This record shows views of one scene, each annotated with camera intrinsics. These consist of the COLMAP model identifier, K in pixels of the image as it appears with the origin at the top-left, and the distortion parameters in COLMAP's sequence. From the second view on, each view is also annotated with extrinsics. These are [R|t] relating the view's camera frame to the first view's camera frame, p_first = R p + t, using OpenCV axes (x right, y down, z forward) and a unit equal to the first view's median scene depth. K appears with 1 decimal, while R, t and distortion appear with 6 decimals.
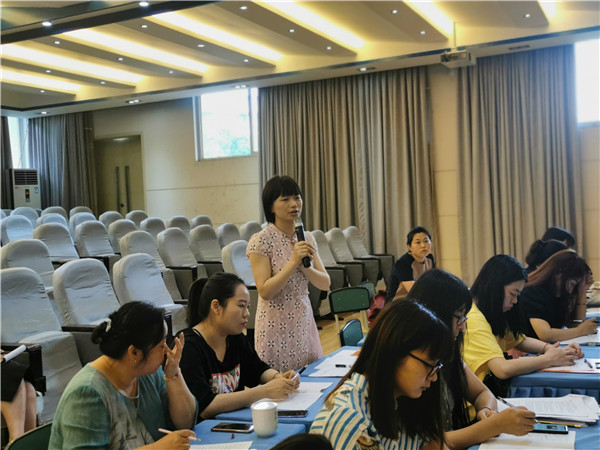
lens RADIAL K [[758.1, 0, 301.4], [0, 758.1, 224.2], [0, 0, 1]] dist [-0.010618, 0.000000]
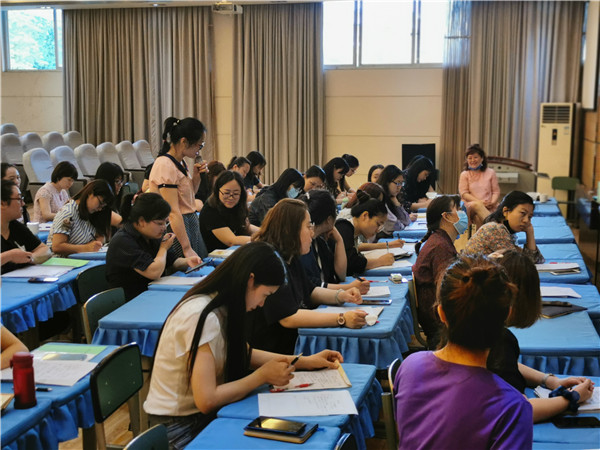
lens RADIAL K [[771.3, 0, 298.7], [0, 771.3, 225.7], [0, 0, 1]] dist [0.019525, 0.000000]
pose [[0.974009, 0.018263, 0.225772, 0.032251], [-0.043929, 0.993051, 0.109183, -0.006000], [-0.222209, -0.116263, 0.968042, -0.225263]]
